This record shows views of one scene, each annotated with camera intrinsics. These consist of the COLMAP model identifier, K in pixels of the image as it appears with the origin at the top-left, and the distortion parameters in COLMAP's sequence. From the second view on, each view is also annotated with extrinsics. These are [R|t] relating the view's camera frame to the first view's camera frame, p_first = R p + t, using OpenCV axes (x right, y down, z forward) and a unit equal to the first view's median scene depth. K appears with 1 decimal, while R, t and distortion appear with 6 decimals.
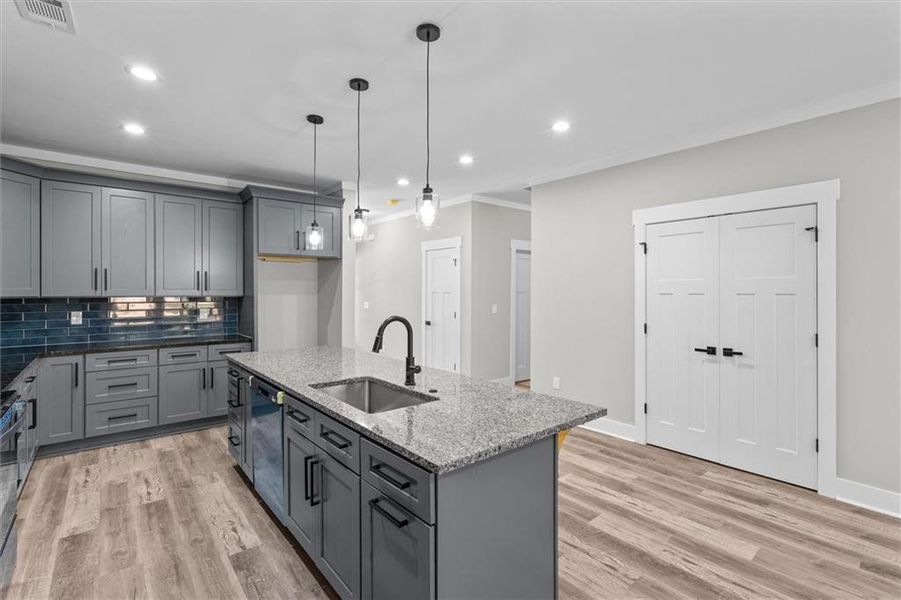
lens RADIAL K [[423.5, 0, 449.0], [0, 423.5, 290.4], [0, 0, 1]] dist [-0.000418, 0.000075]
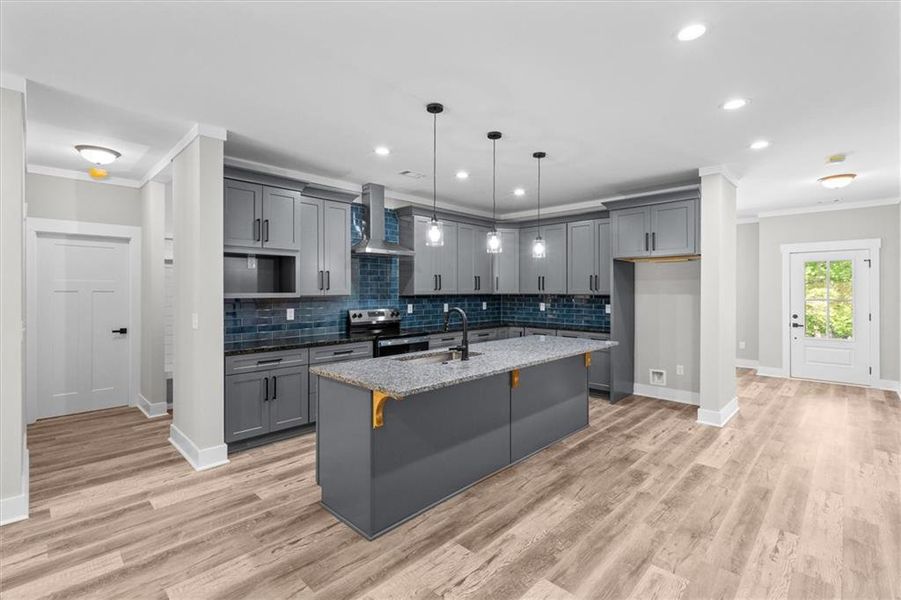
lens RADIAL K [[413.3, 0, 450.8], [0, 413.3, 291.0], [0, 0, 1]] dist [-0.000360, 0.000219]
pose [[0.111612, 0.002258, -0.993749, 1.033192], [0.000122, 0.999997, 0.002286, -0.000457], [0.993752, -0.000376, 0.111611, 0.699127]]
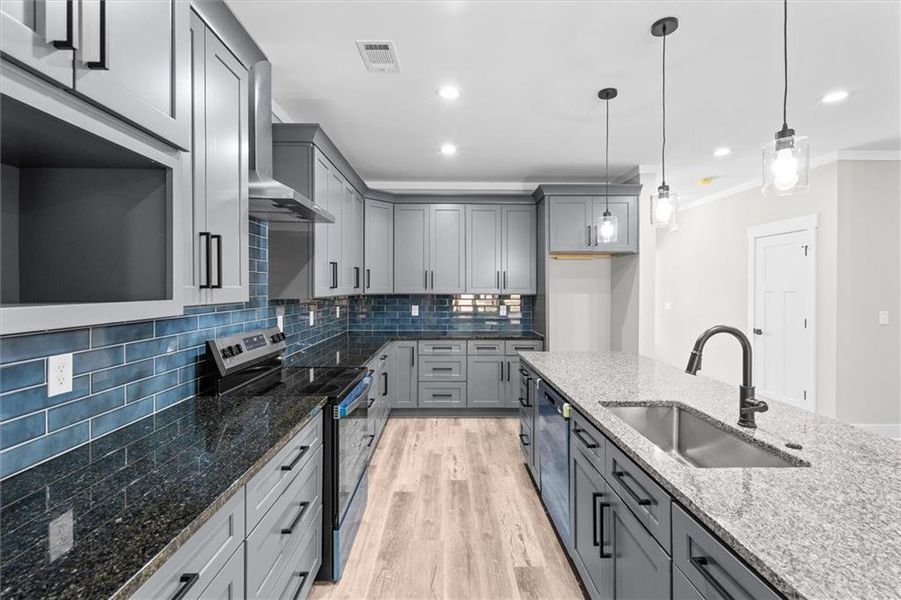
lens RADIAL K [[413.3, 0, 450.8], [0, 413.3, 291.0], [0, 0, 1]] dist [-0.000360, 0.000219]
pose [[0.783436, 0.003935, -0.621460, -0.044783], [-0.000993, 0.999987, 0.005079, -0.000006], [0.621472, -0.003362, 0.783429, 0.150235]]
